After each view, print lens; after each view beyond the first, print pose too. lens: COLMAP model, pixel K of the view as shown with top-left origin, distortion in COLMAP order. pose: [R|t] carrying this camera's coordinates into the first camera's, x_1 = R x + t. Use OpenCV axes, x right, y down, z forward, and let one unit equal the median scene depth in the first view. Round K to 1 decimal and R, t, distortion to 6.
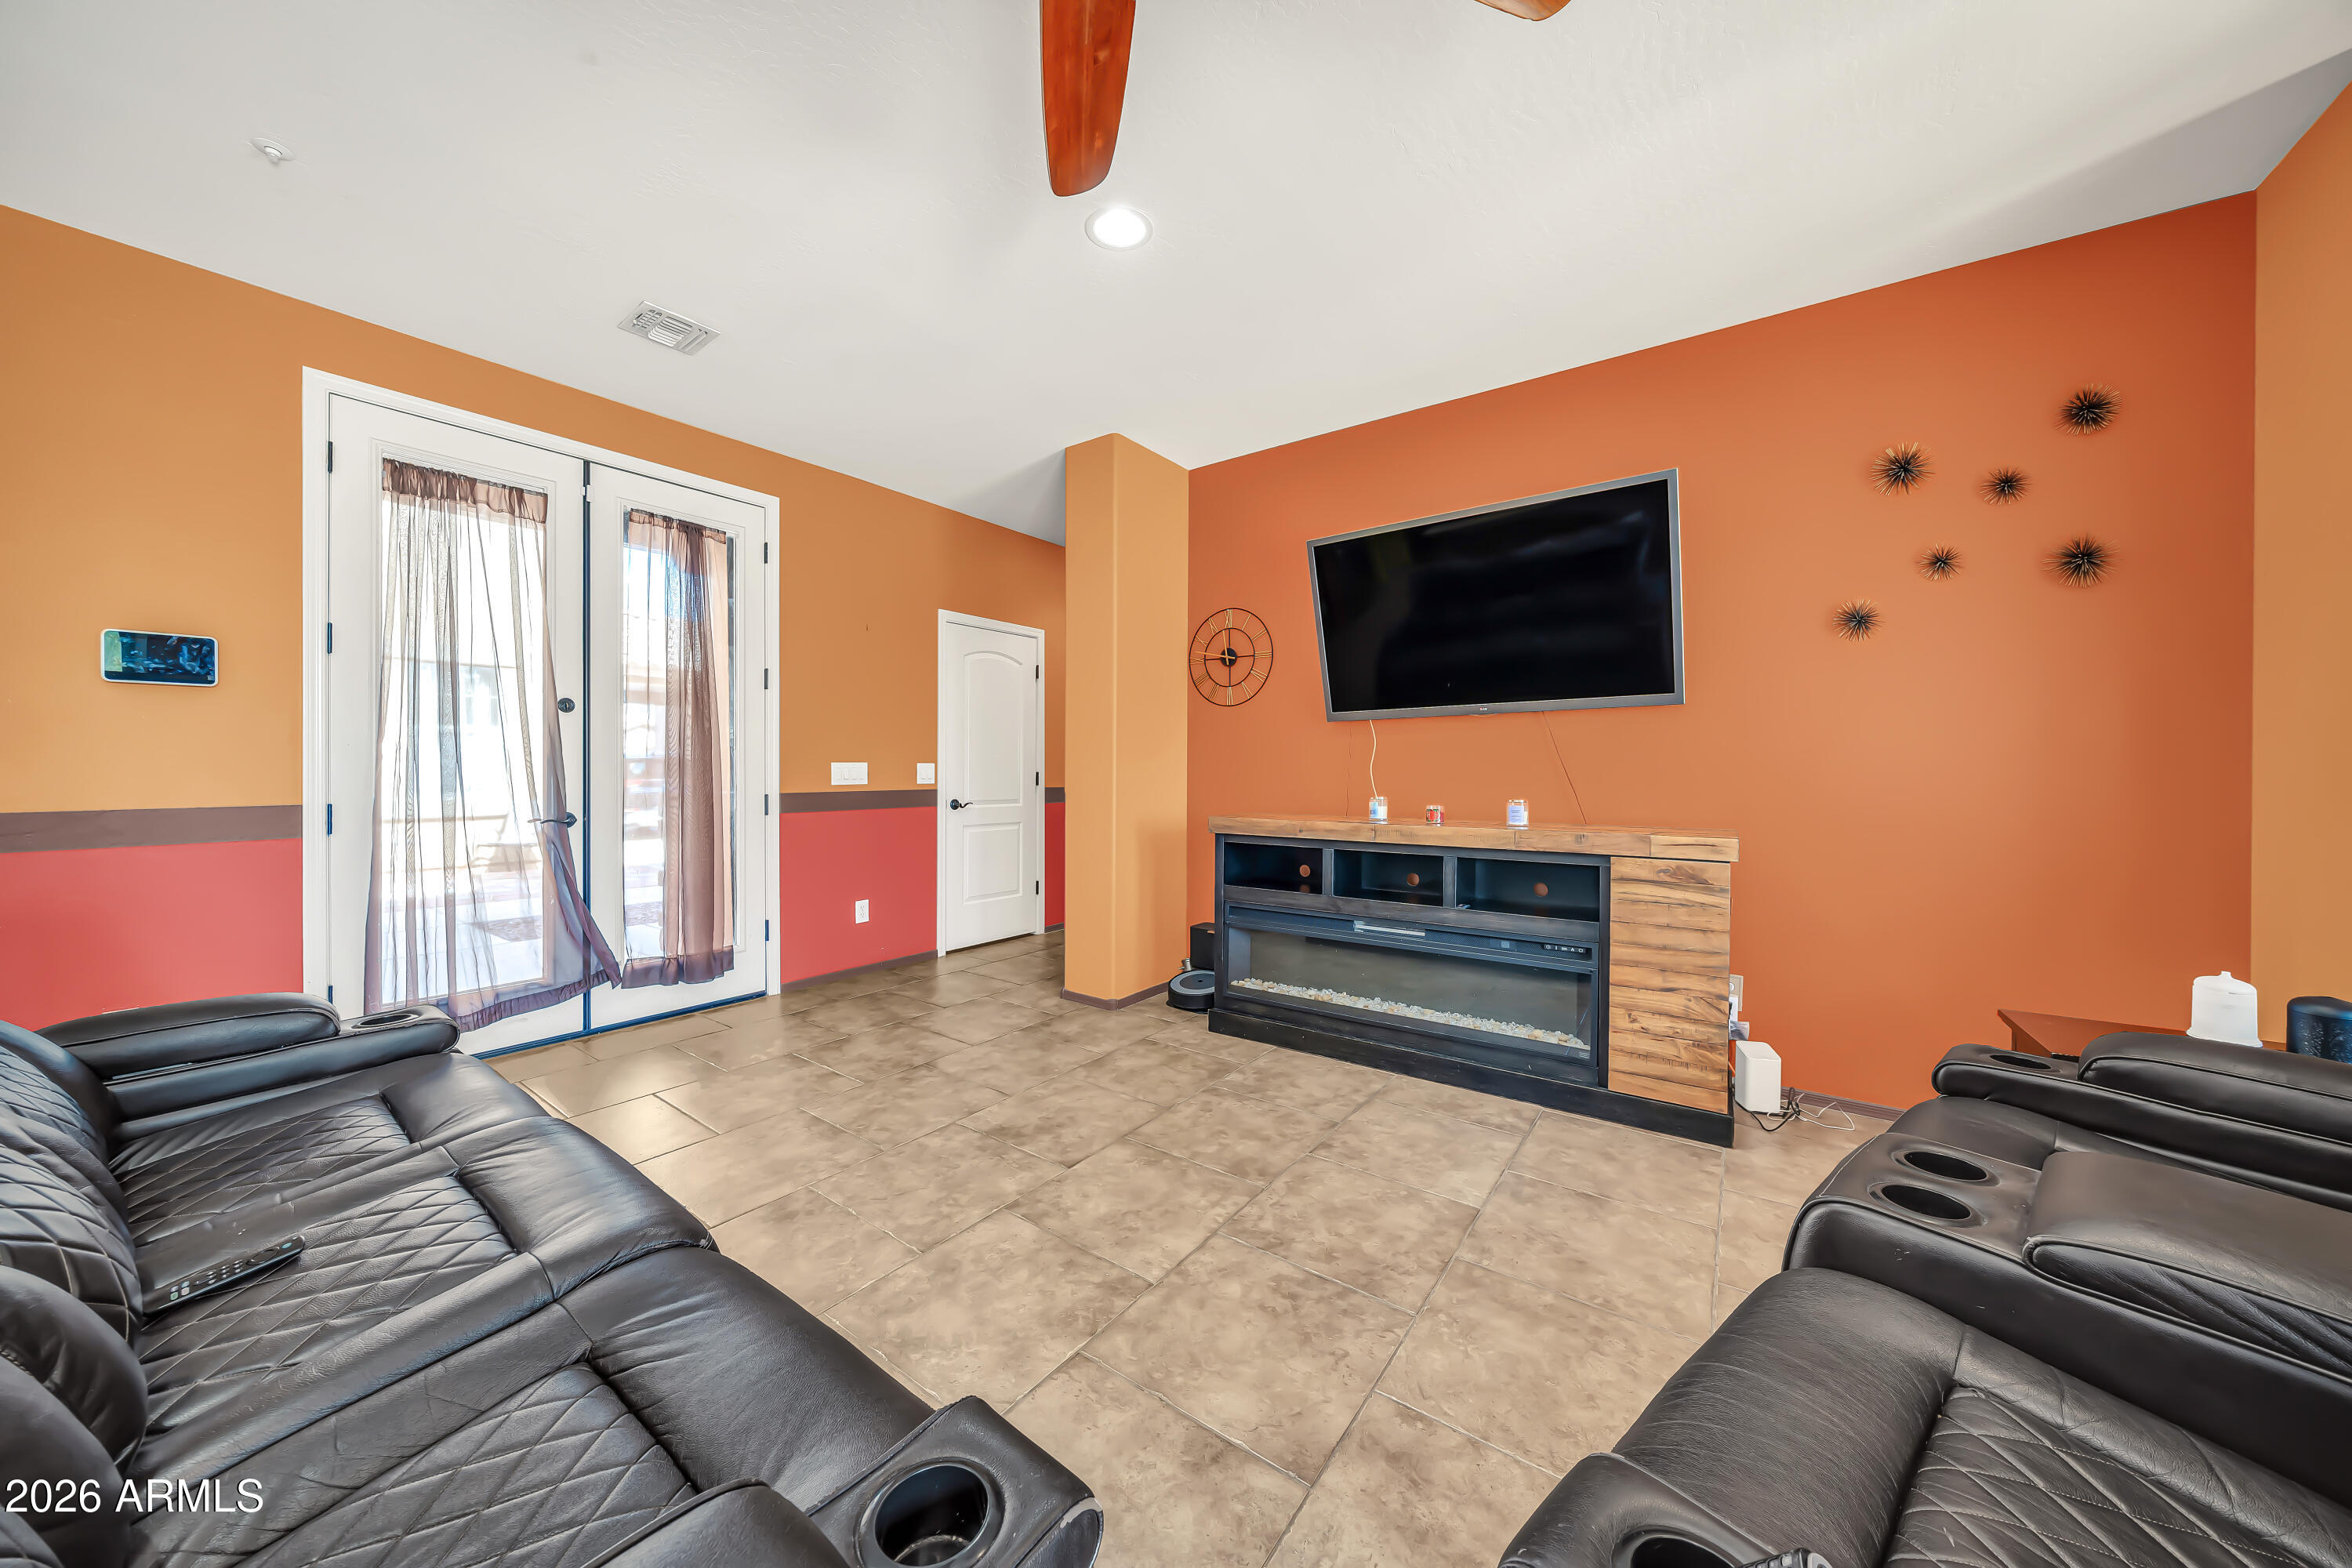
lens RADIAL K [[800.9, 0, 1158.8], [0, 800.9, 769.4], [0, 0, 1]] dist [-0.005039, -0.000298]
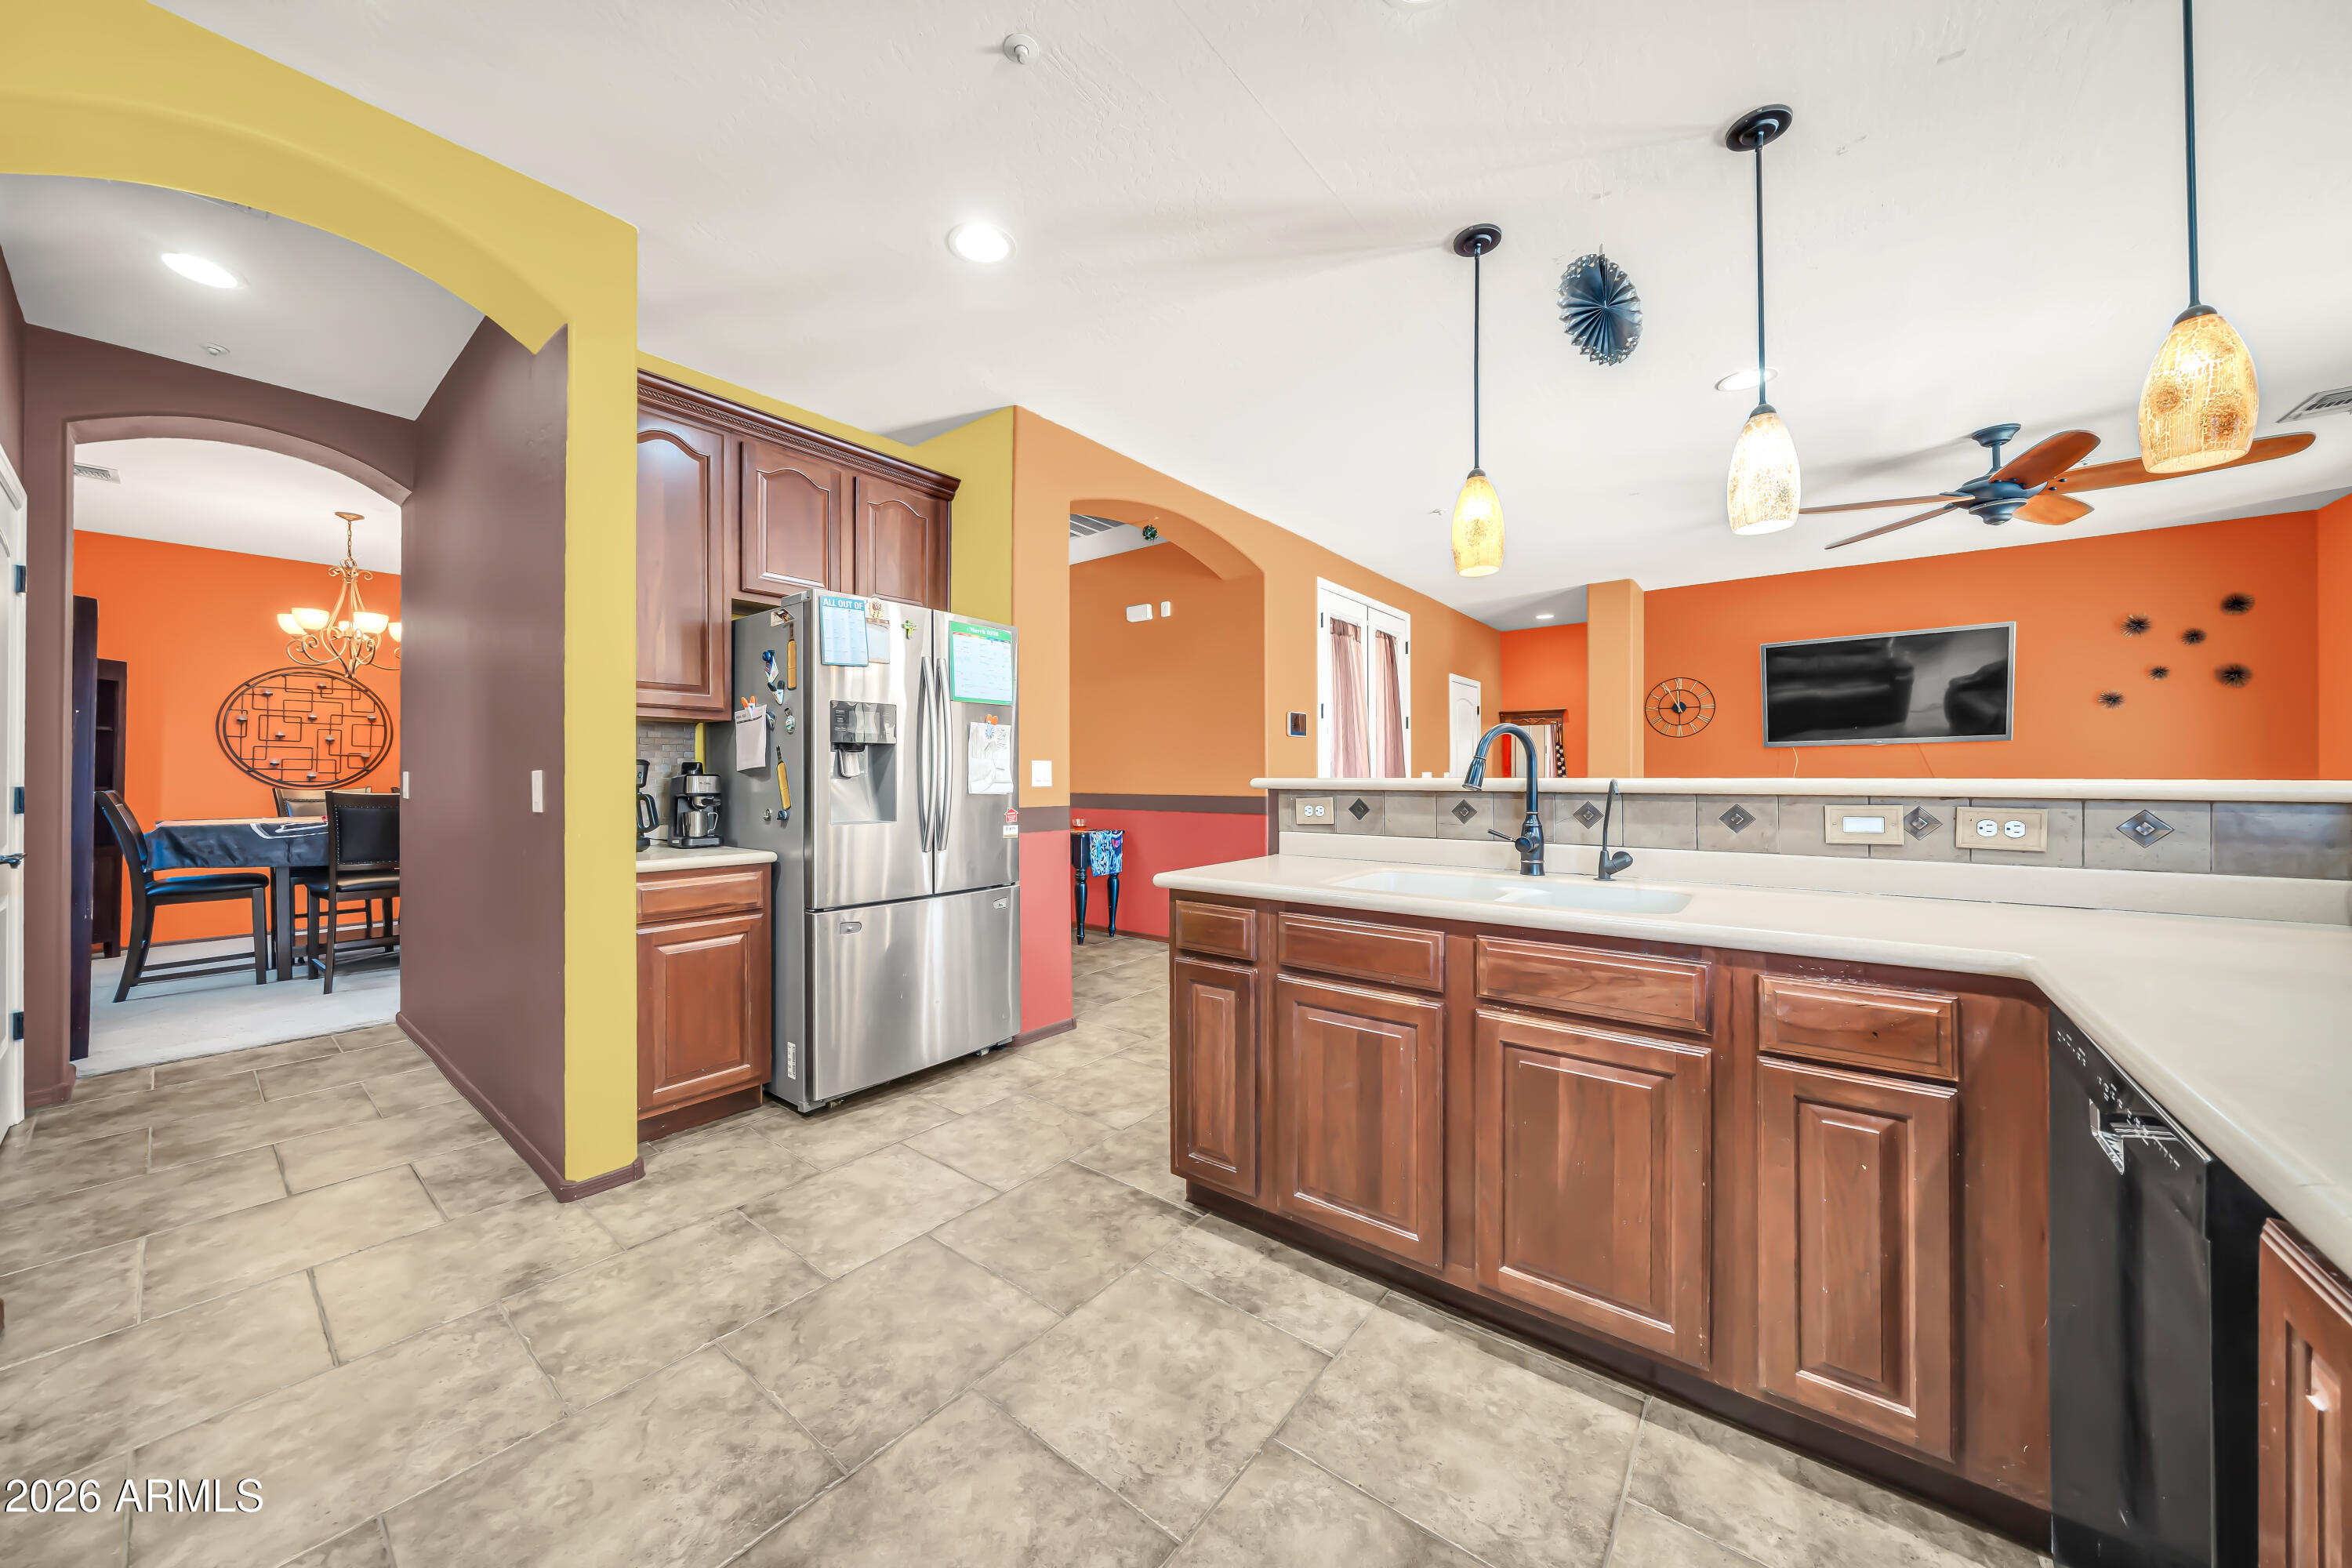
lens RADIAL K [[803.9, 0, 1169.9], [0, 803.9, 776.0], [0, 0, 1]] dist [-0.007612, -0.000094]
pose [[0.999292, -0.002364, -0.037538, -1.324135], [0.002314, 0.999996, -0.001382, 0.000912], [0.037541, 0.001295, 0.999294, -1.011438]]
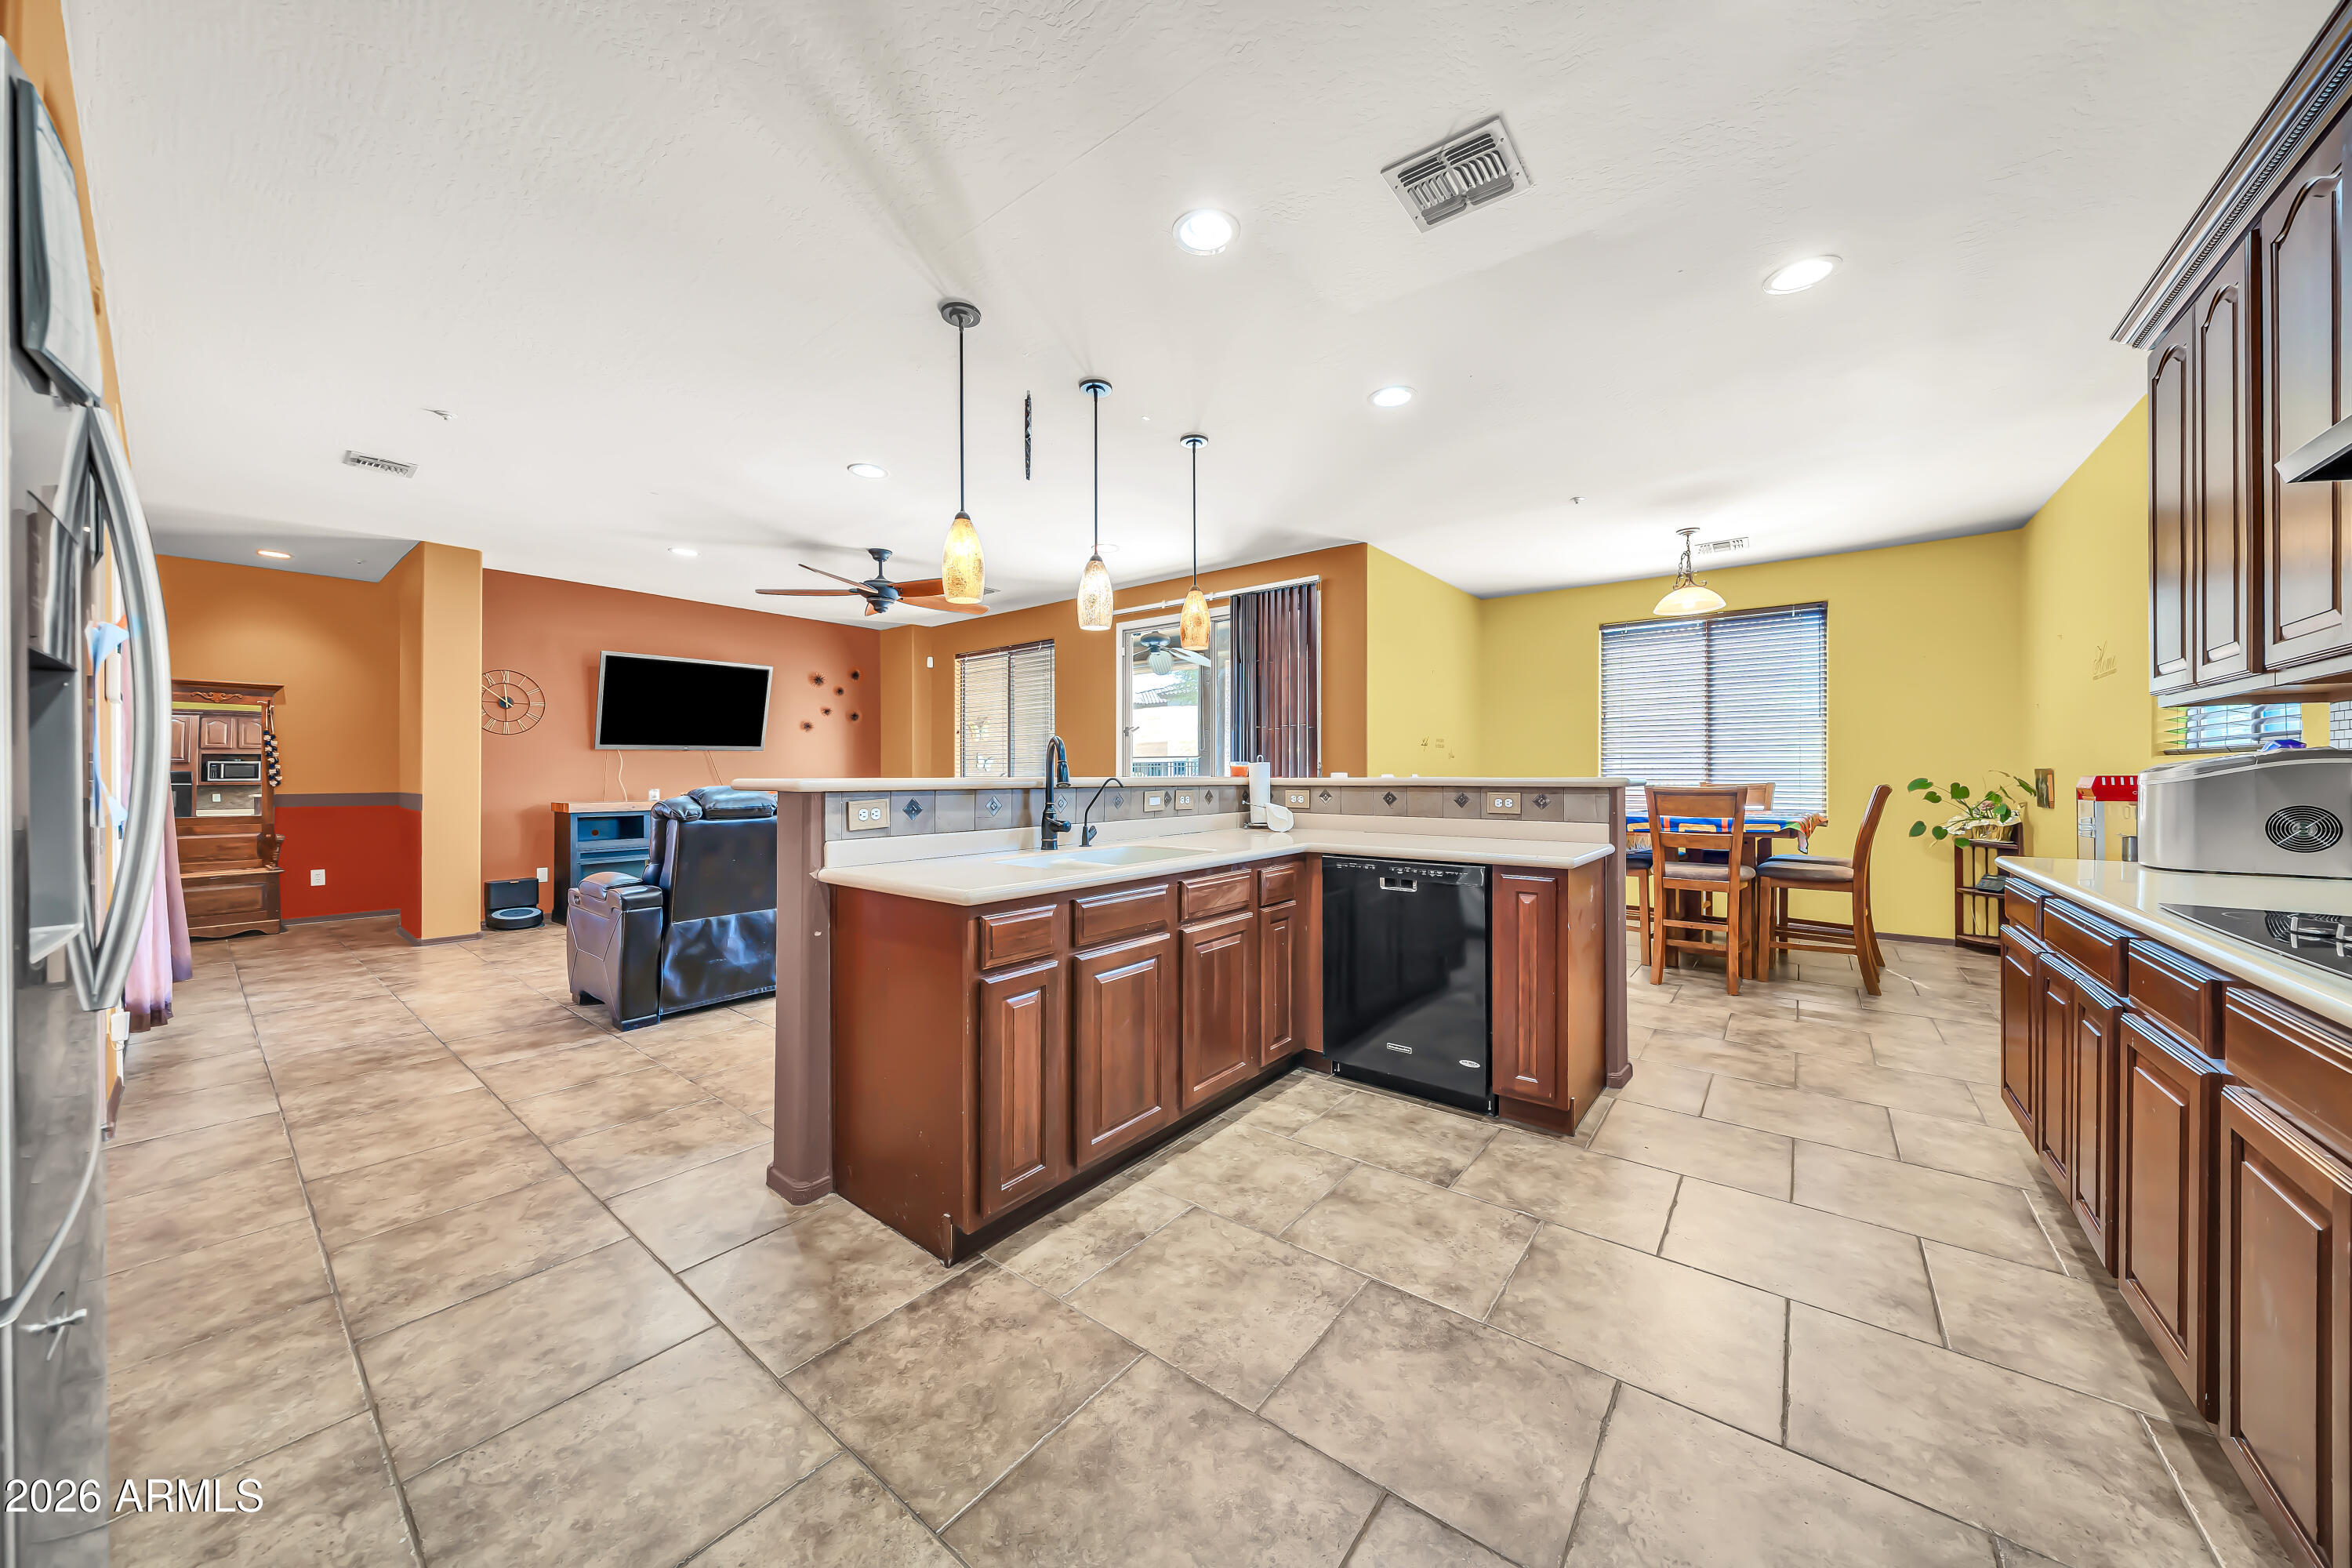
lens RADIAL K [[800.4, 0, 1145.7], [0, 800.4, 776.8], [0, 0, 1]] dist [-0.005923, 0.000010]
pose [[0.054816, -0.004299, 0.998487, -2.000023], [0.003193, 0.999986, 0.004130, -0.001862], [-0.998491, 0.002962, 0.054829, -0.432175]]
